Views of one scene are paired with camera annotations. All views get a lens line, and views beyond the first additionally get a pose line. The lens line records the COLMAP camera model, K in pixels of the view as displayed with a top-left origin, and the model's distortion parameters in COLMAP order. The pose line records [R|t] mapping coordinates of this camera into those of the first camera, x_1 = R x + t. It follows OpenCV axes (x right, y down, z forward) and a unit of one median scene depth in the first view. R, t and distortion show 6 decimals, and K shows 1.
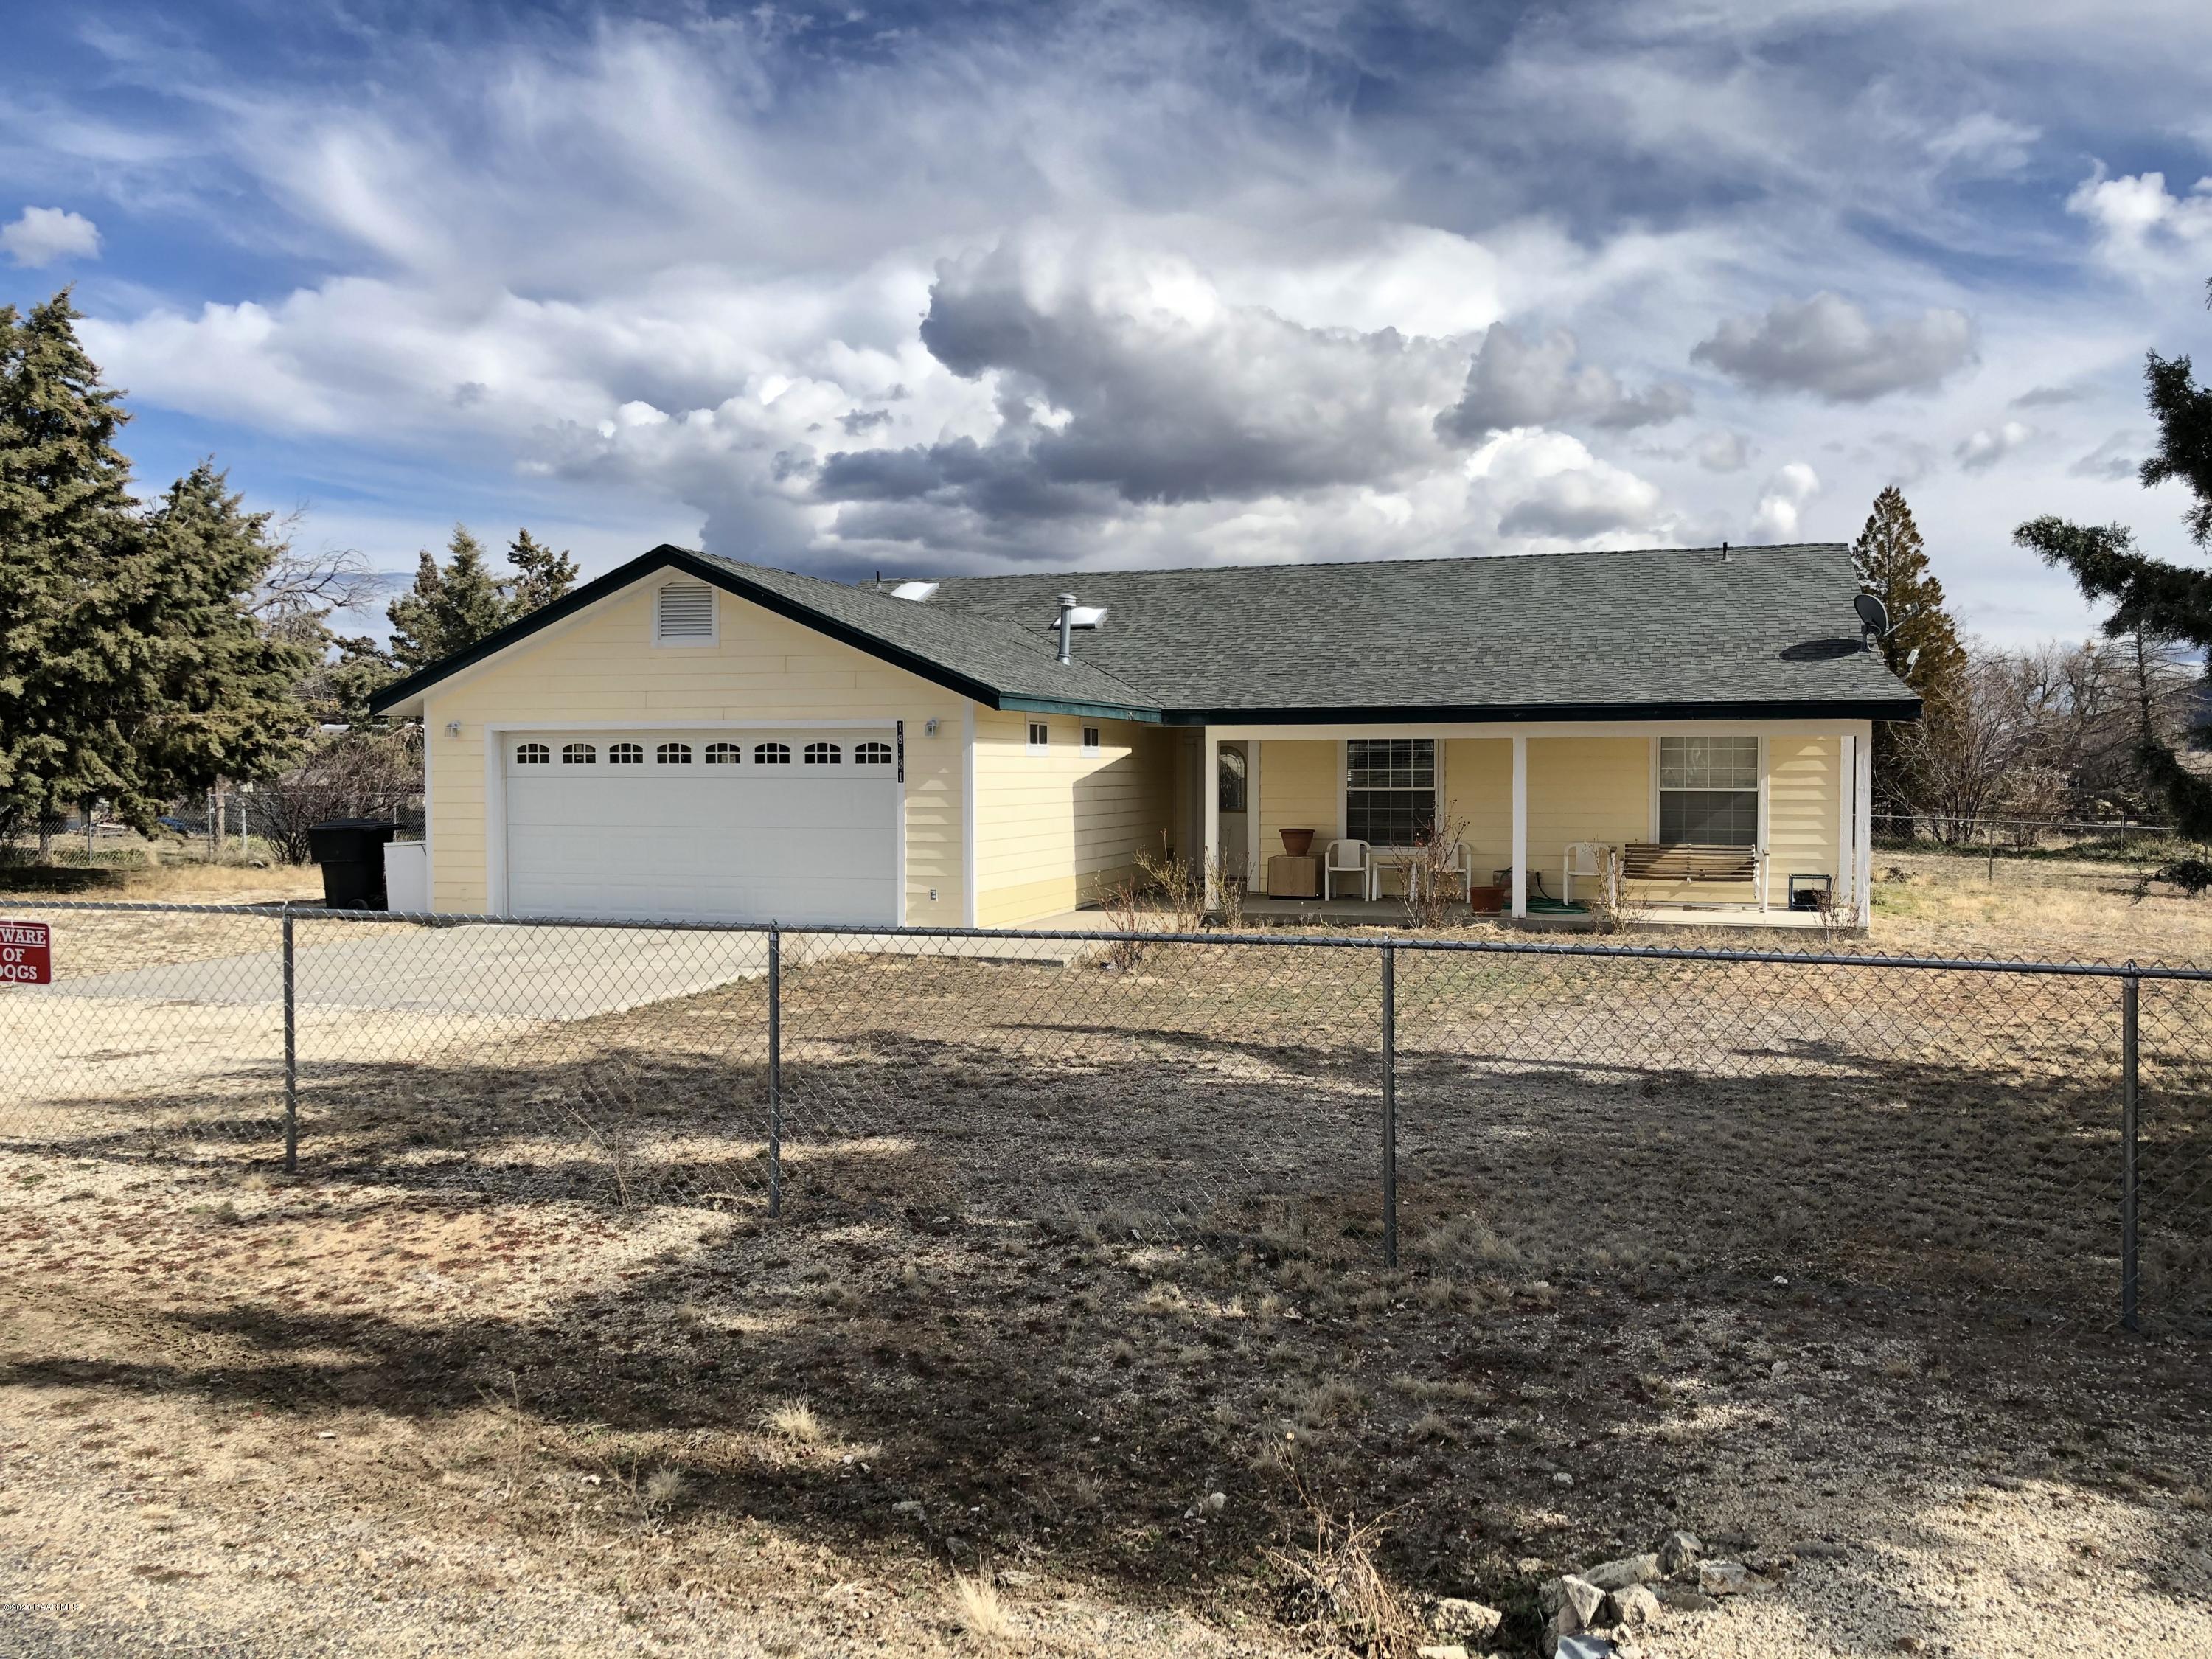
lens RADIAL K [[1793.6, 0, 1104.5], [0, 1793.6, 829.9], [0, 0, 1]] dist [0.032134, -0.007302]
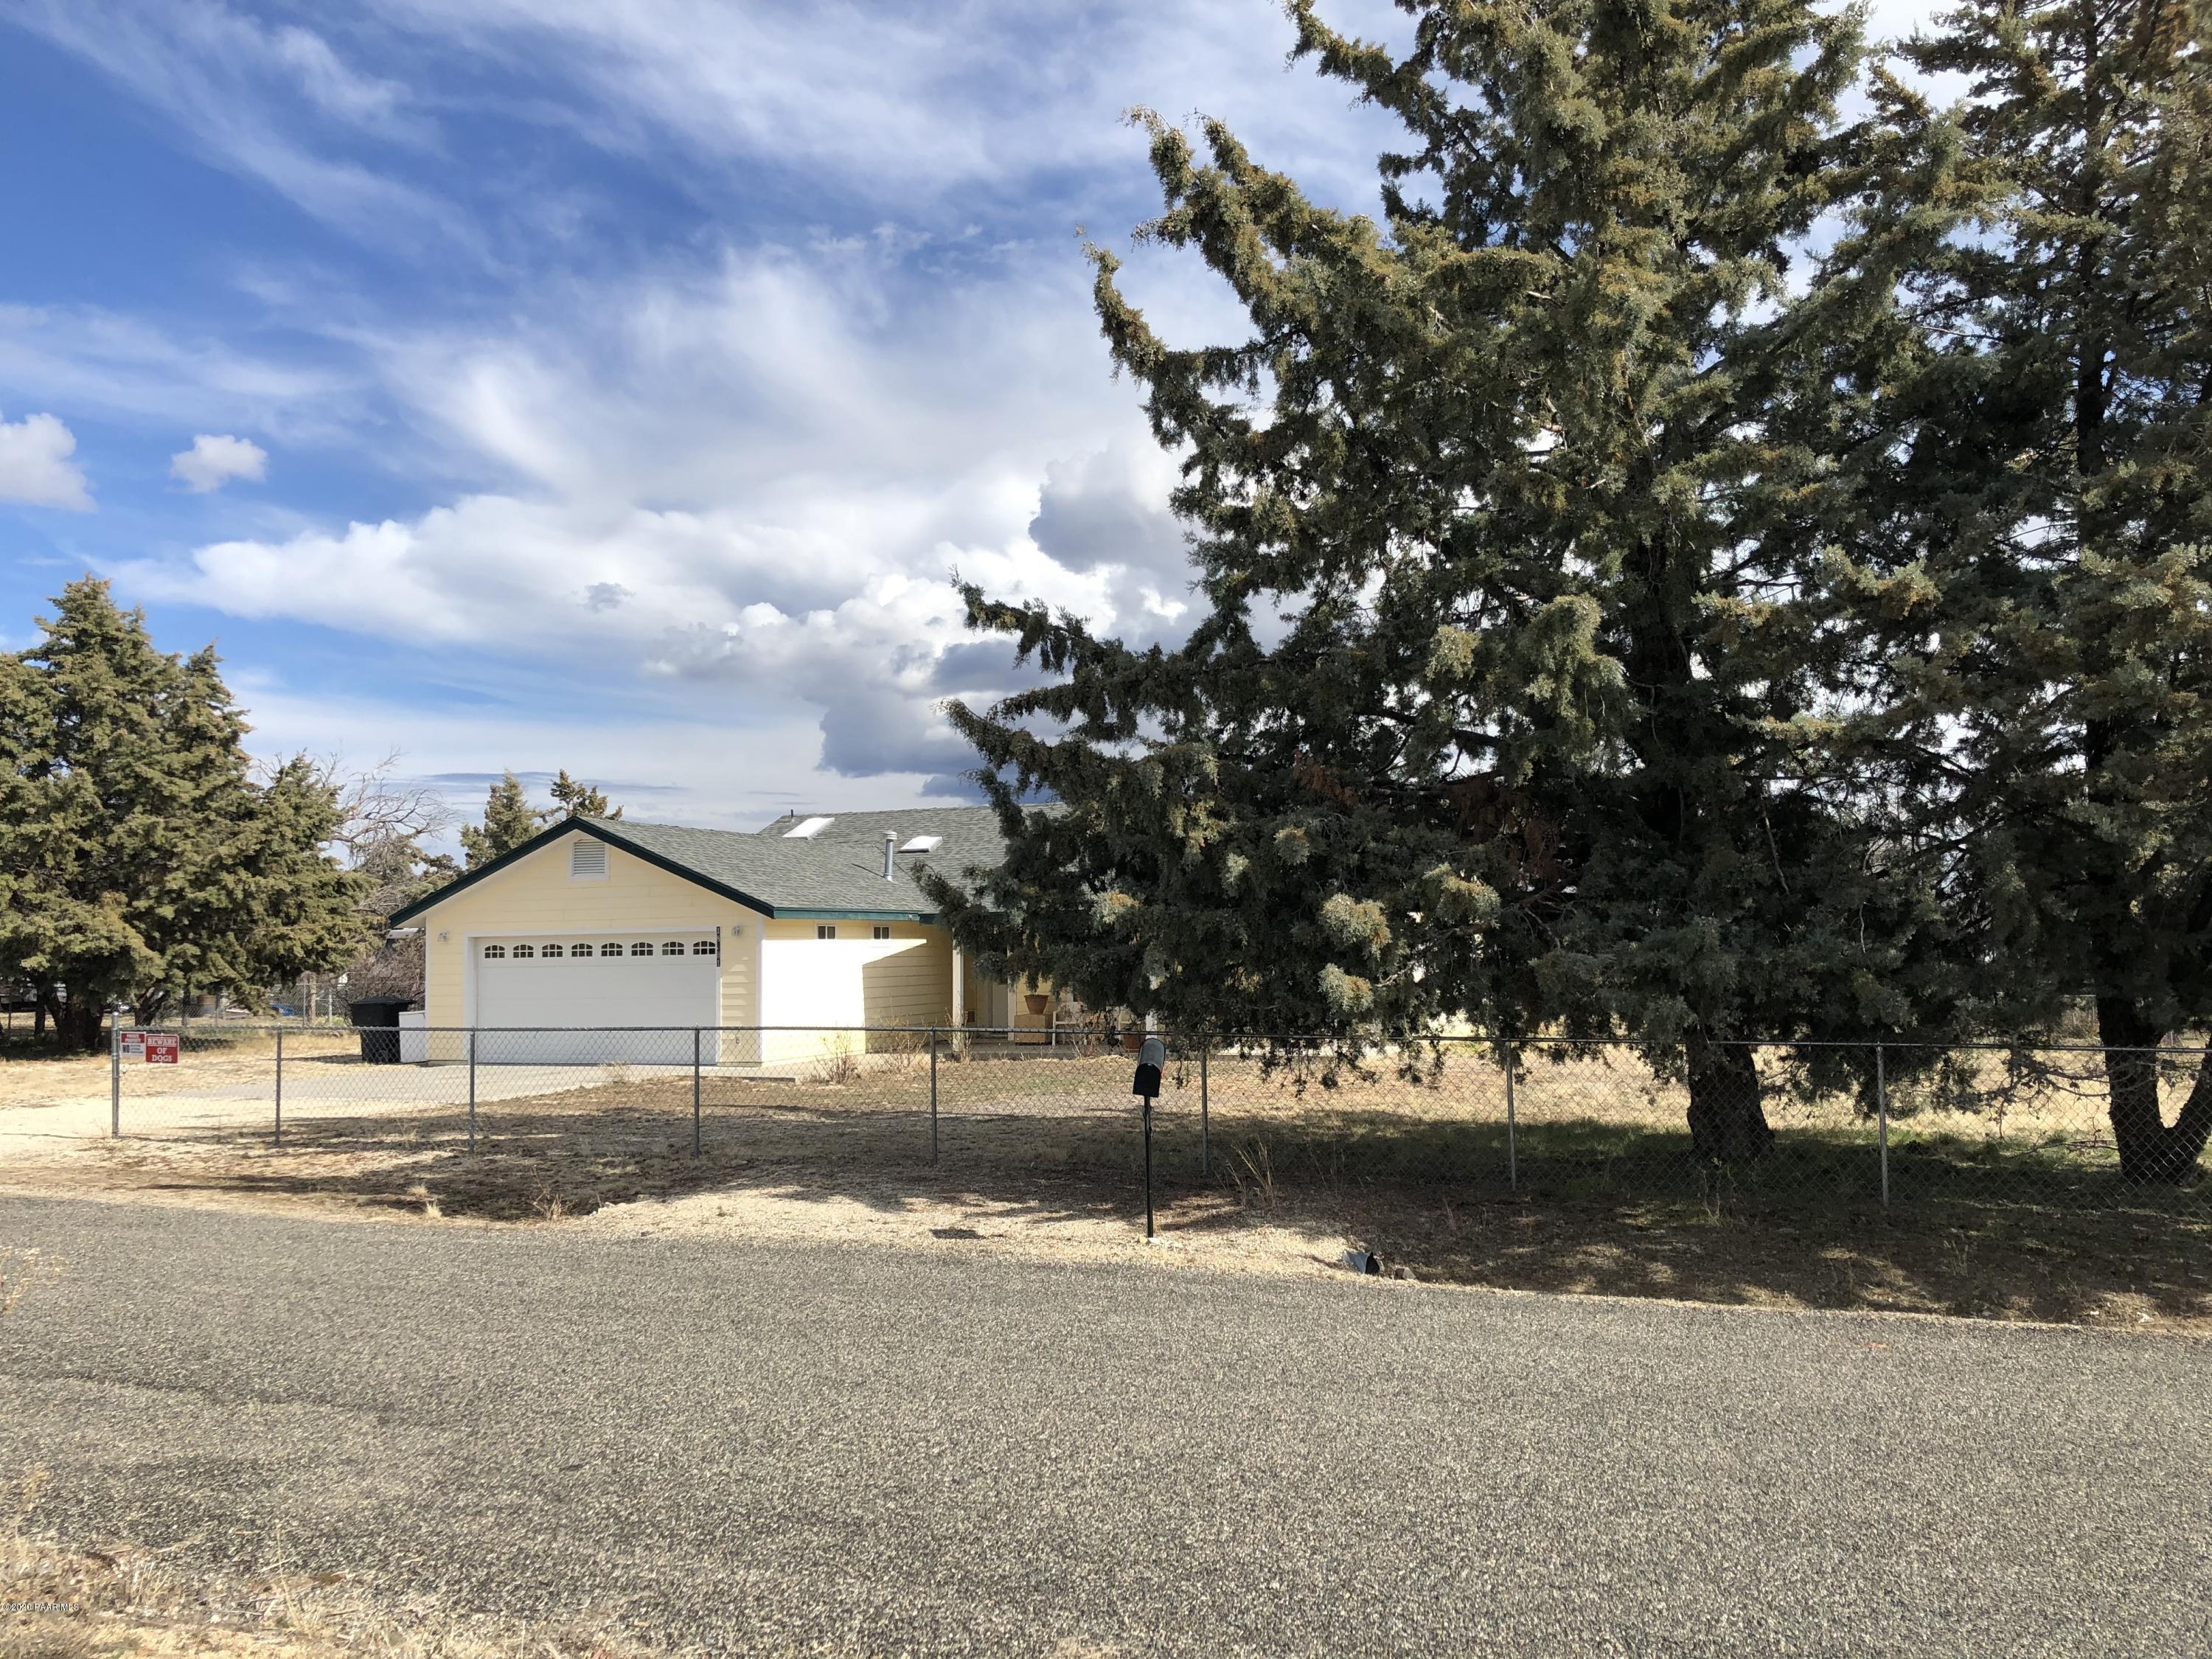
lens RADIAL K [[1793.6, 0, 1113.1], [0, 1793.6, 836.2], [0, 0, 1]] dist [0.032134, -0.007302]
pose [[0.998077, -0.018056, -0.059299, 0.247086], [0.012183, 0.995117, -0.097949, 0.013591], [0.060778, 0.097038, 0.993423, -0.408676]]
